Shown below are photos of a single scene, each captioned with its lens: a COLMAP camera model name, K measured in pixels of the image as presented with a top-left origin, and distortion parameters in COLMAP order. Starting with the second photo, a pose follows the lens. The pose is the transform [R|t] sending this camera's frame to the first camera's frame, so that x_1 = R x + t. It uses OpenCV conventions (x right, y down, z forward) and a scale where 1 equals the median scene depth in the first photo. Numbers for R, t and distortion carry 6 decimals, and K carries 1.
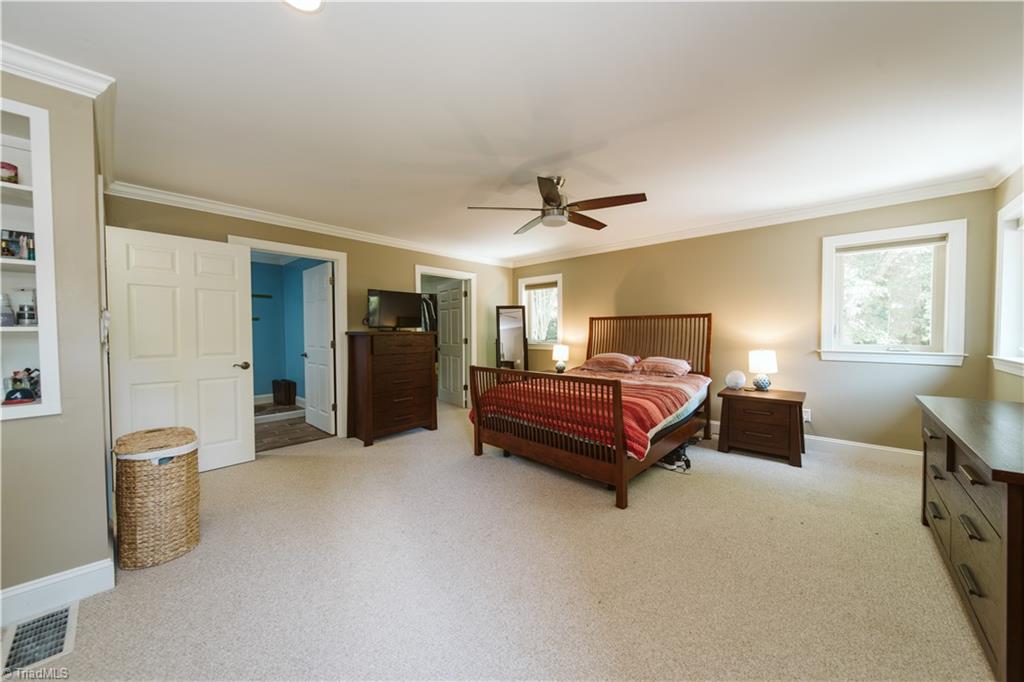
lens RADIAL K [[358.7, 0, 512.0], [0, 358.7, 341.0], [0, 0, 1]] dist [0.006125, 0.000122]
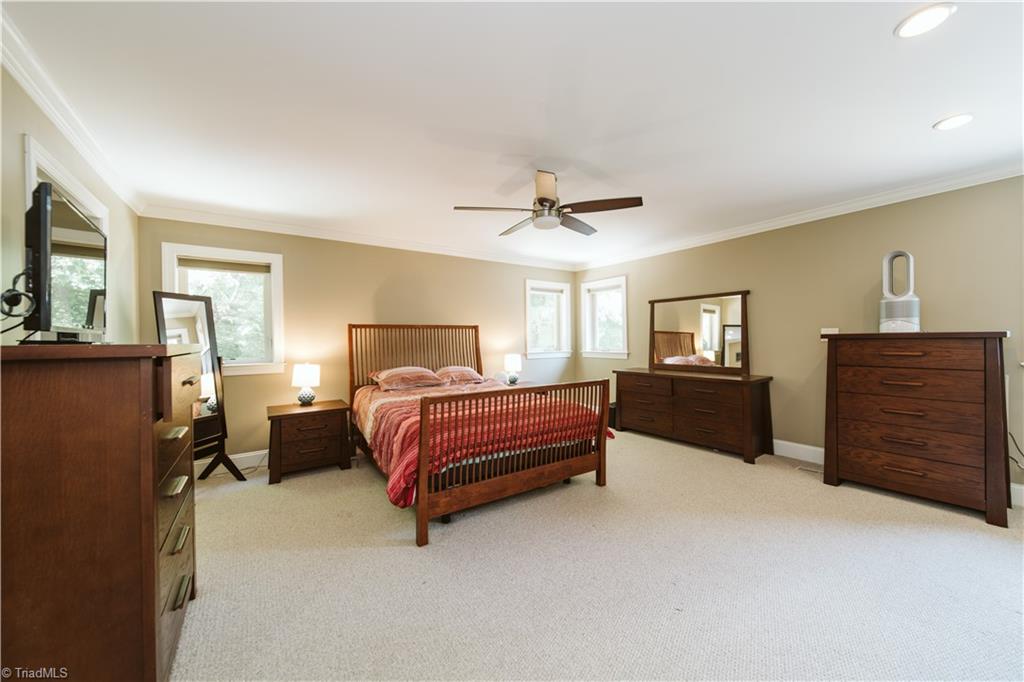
lens RADIAL K [[373.0, 0, 528.6], [0, 373.0, 338.4], [0, 0, 1]] dist [0.000592, 0.000056]
pose [[0.190223, 0.004622, 0.981730, -0.597670], [0.043971, 0.998945, -0.013223, -0.011616], [-0.980756, 0.045683, 0.189820, 0.607671]]
